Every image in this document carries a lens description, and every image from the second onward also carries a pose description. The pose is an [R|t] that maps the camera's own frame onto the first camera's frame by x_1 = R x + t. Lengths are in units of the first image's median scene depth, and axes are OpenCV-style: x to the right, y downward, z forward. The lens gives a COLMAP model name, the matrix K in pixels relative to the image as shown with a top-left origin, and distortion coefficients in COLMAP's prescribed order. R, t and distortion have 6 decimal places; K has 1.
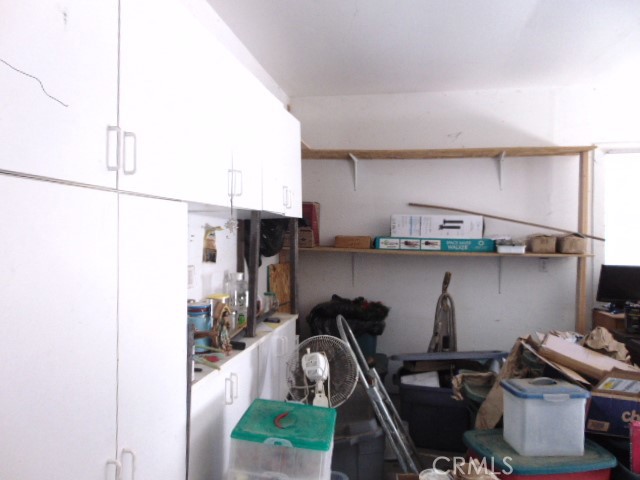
lens RADIAL K [[478.0, 0, 316.8], [0, 478.0, 240.4], [0, 0, 1]] dist [-0.021541, 0.048393]
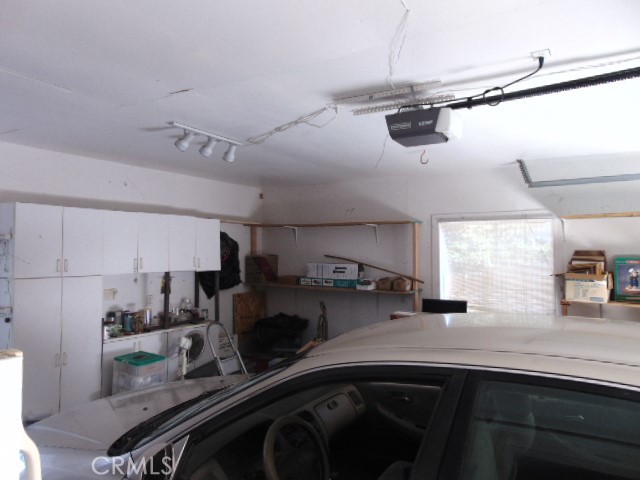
lens RADIAL K [[478.0, 0, 323.1], [0, 478.0, 239.8], [0, 0, 1]] dist [-0.021541, 0.048393]
pose [[0.928767, -0.018262, -0.370215, 0.806101], [0.003980, 0.999219, -0.039306, -0.070356], [0.370643, 0.035032, 0.928114, -0.466952]]
